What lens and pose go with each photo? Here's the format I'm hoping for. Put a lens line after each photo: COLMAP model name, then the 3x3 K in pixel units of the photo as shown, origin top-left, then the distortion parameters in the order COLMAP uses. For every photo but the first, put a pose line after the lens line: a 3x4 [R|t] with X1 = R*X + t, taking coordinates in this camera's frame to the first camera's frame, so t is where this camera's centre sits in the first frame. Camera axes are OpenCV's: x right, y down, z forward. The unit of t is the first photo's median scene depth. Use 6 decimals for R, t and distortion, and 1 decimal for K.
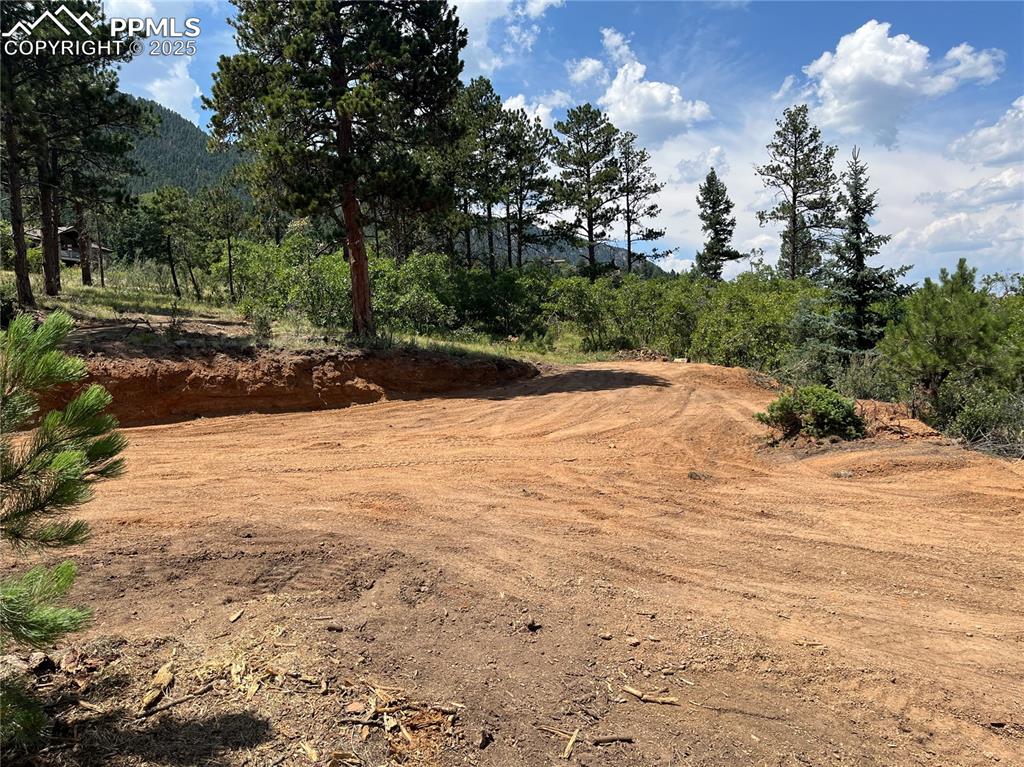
lens RADIAL K [[773.4, 0, 516.5], [0, 773.4, 387.6], [0, 0, 1]] dist [0.061469, -0.080319]
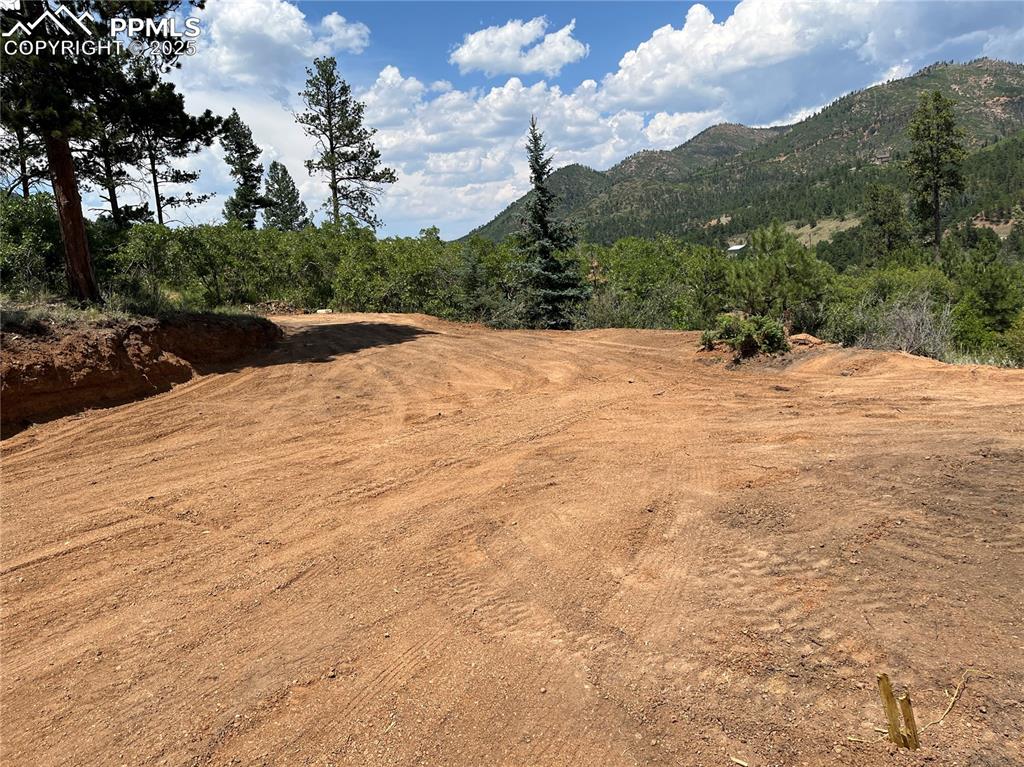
lens RADIAL K [[773.4, 0, 520.9], [0, 773.4, 382.8], [0, 0, 1]] dist [0.061469, -0.080319]
pose [[0.752343, -0.121289, 0.647510, -0.161567], [0.083204, 0.992529, 0.089243, -0.007886], [-0.653496, -0.013266, 0.756814, 0.054881]]
